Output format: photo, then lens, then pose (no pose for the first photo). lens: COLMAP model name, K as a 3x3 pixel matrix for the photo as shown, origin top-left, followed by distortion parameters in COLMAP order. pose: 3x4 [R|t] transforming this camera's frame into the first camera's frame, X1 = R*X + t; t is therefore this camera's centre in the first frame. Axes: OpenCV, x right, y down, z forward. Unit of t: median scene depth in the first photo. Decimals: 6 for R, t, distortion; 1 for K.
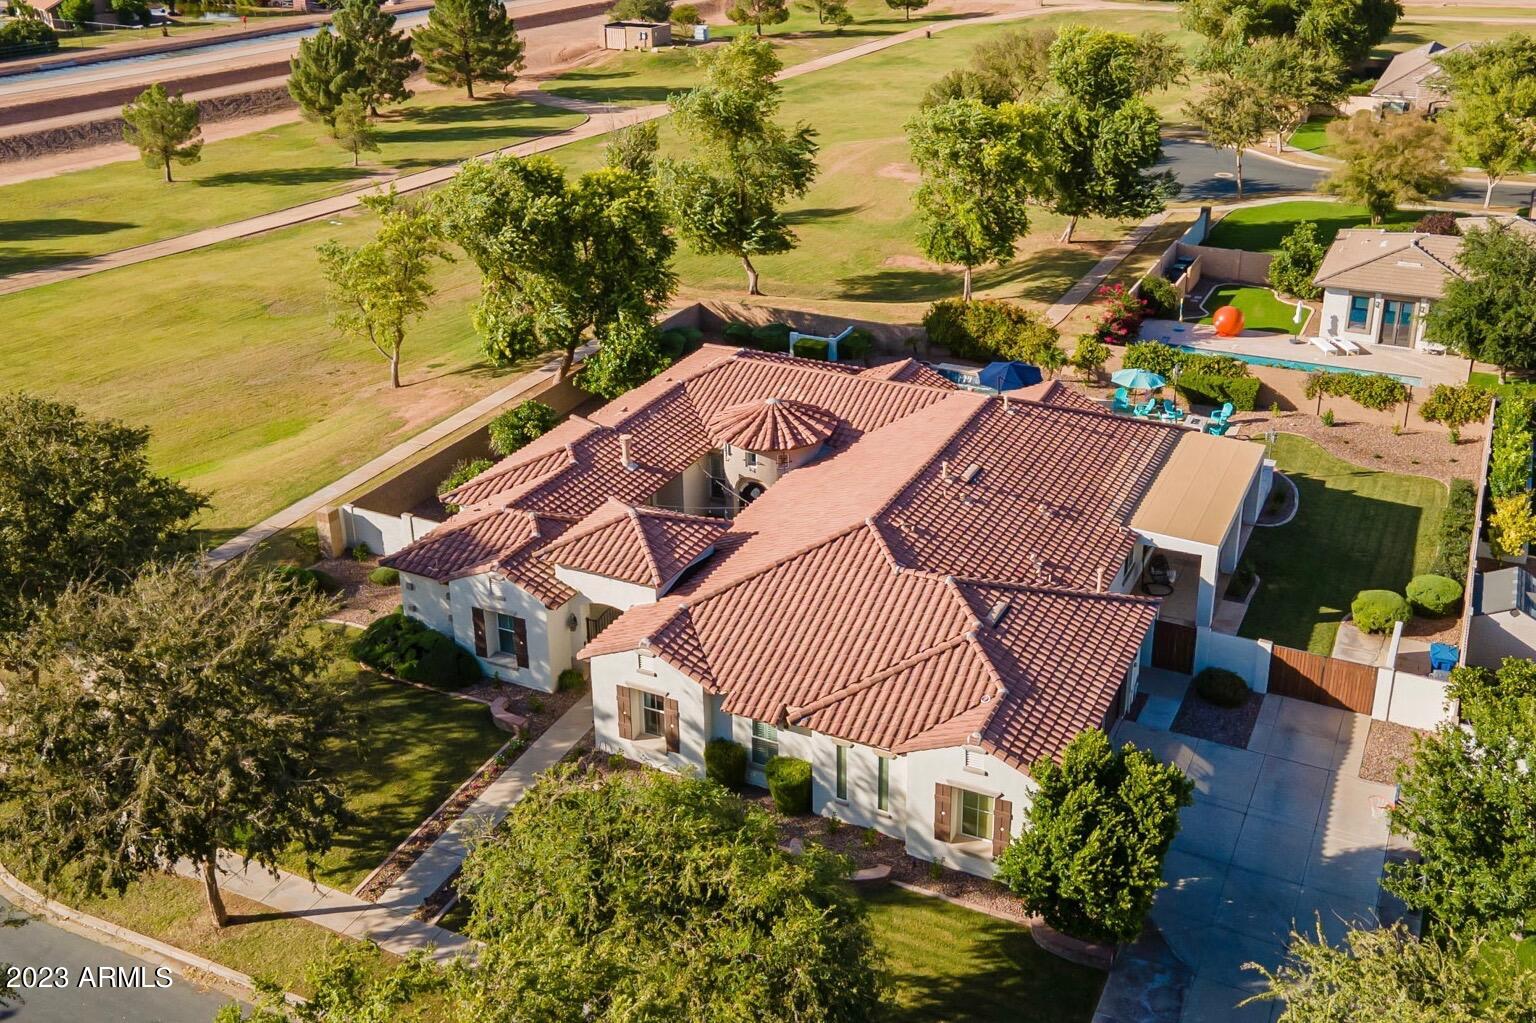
lens RADIAL K [[1436.7, 0, 768.0], [0, 1436.7, 511.5], [0, 0, 1]] dist [0.012892, 0.003339]
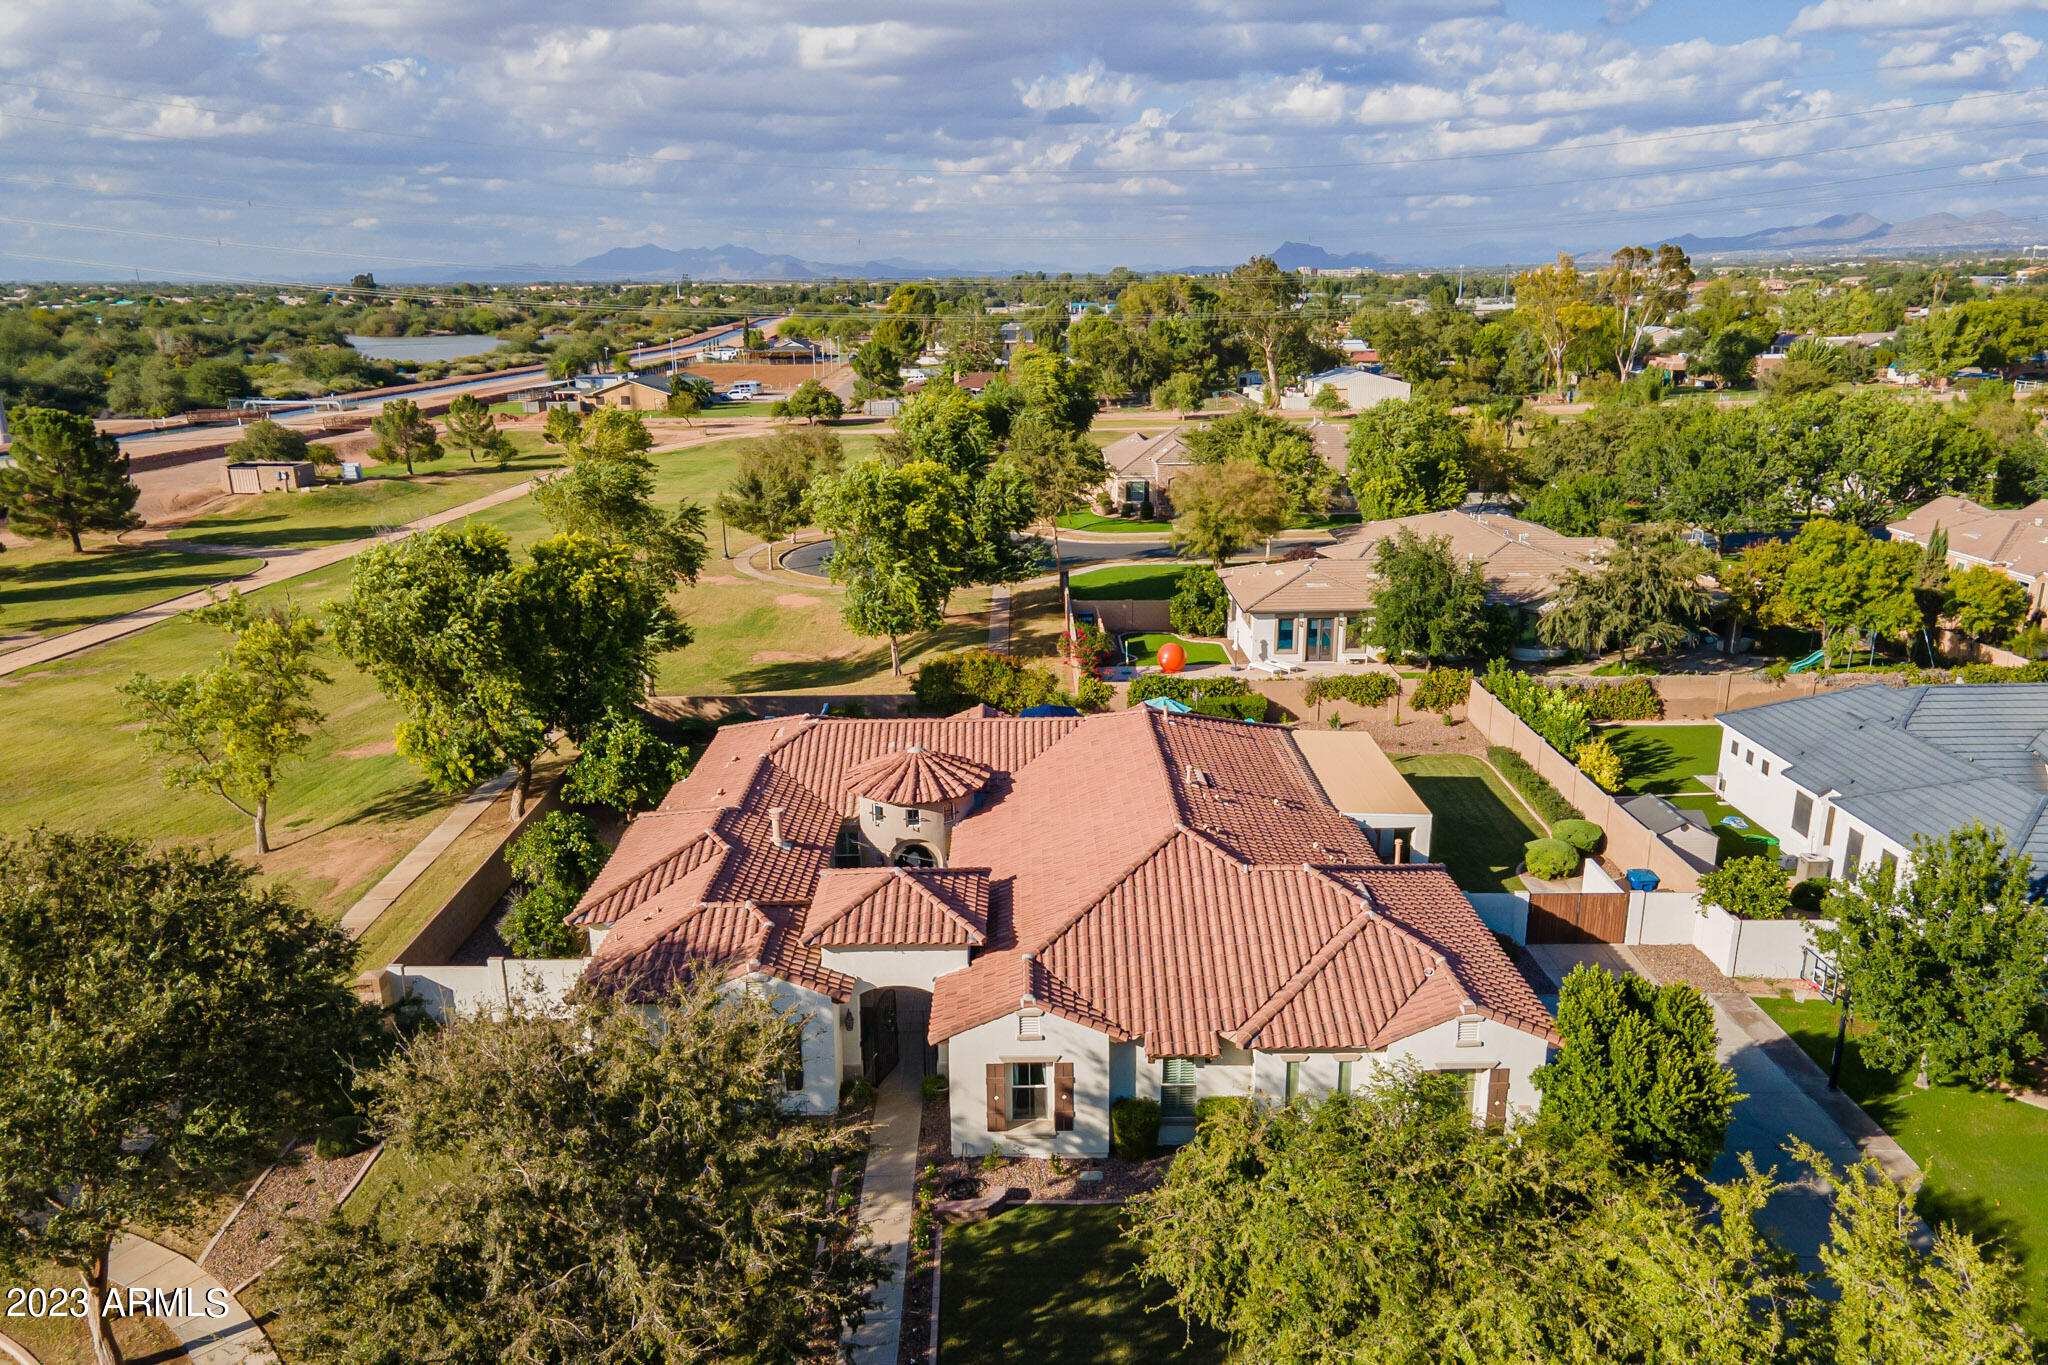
lens RADIAL K [[1456.0, 0, 1023.8], [0, 1456.0, 837.1], [0, 0, 1]] dist [0.030125, 0.008132]
pose [[0.896845, -0.154661, 0.414427, -0.255955], [0.191242, 0.980369, -0.047993, 0.024415], [-0.398868, 0.122298, 0.908816, 0.147315]]
